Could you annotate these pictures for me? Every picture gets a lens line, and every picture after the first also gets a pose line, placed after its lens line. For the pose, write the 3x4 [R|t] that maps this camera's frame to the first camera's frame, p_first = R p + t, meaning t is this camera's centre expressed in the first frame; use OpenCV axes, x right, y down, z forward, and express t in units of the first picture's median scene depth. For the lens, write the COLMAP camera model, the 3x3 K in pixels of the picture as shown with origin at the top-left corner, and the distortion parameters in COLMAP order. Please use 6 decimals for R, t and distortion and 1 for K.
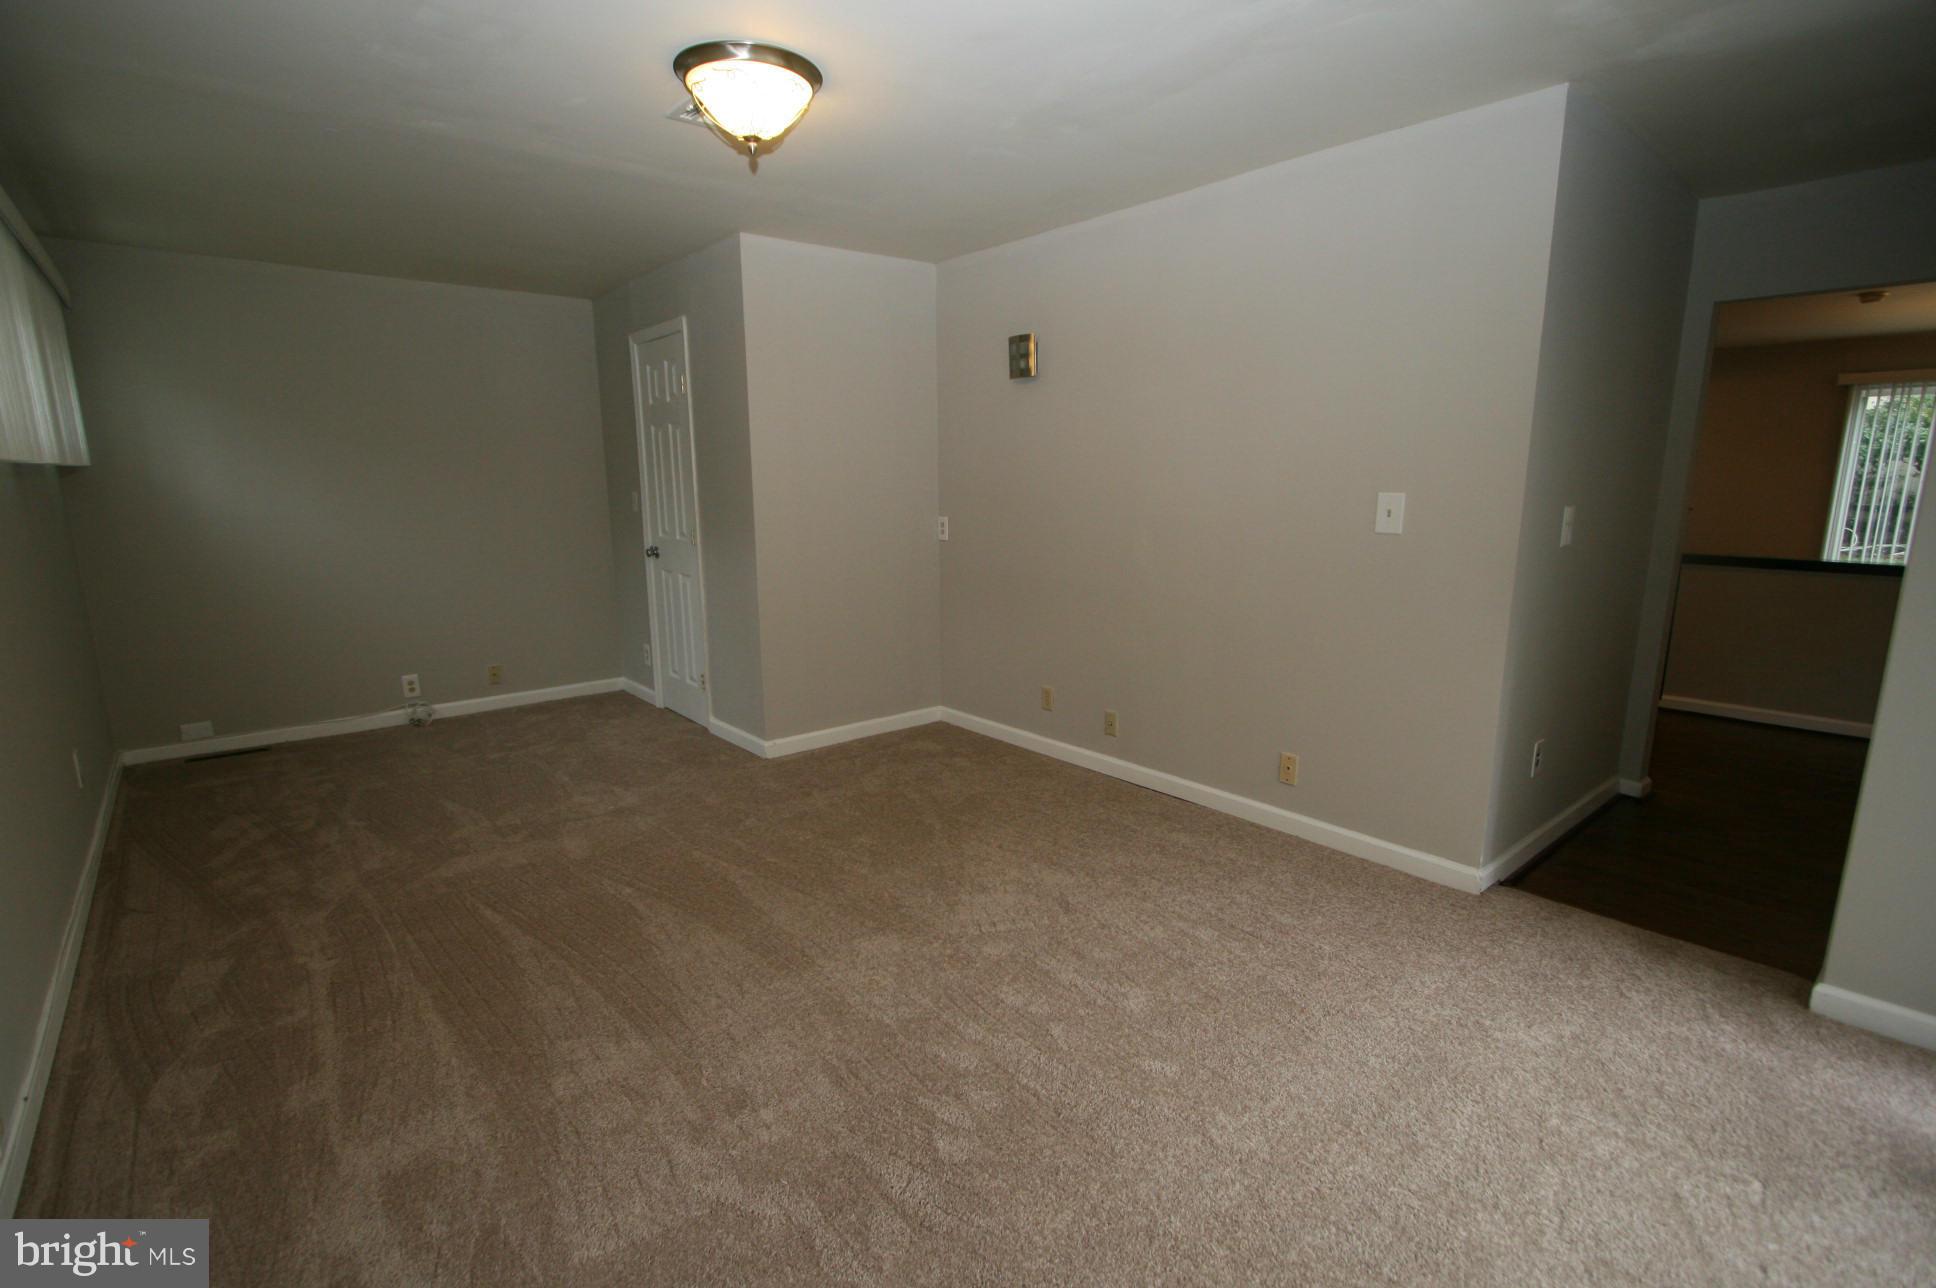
lens RADIAL K [[898.6, 0, 961.5], [0, 898.6, 650.5], [0, 0, 1]] dist [-0.004283, -0.000285]
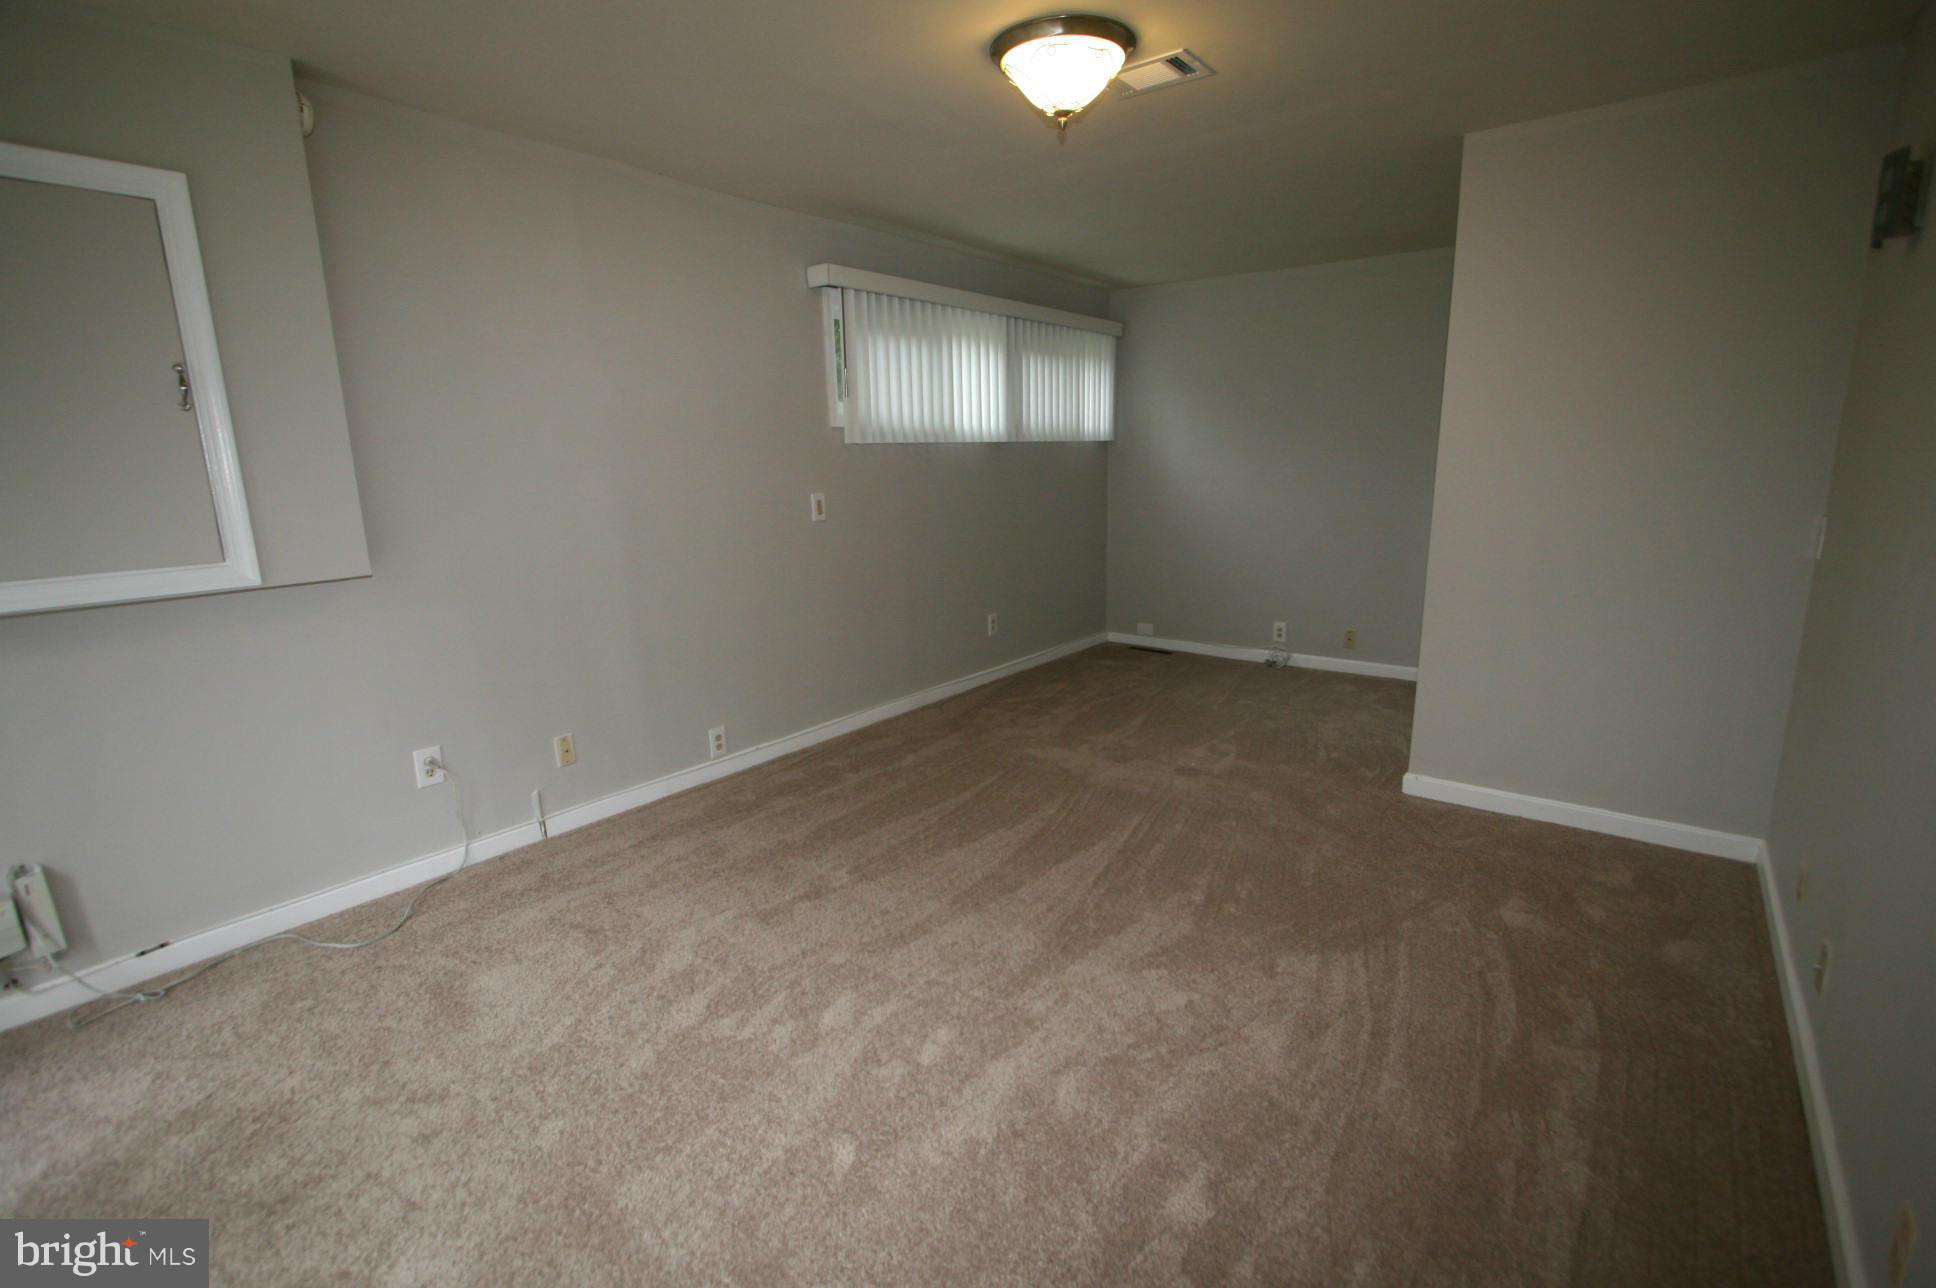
lens RADIAL K [[898.6, 0, 971.4], [0, 898.6, 641.1], [0, 0, 1]] dist [-0.004283, -0.000285]
pose [[0.220028, 0.202788, -0.954183, 0.550524], [-0.174782, 0.970520, 0.165957, -0.099174], [0.959708, 0.130259, 0.248985, 0.487342]]
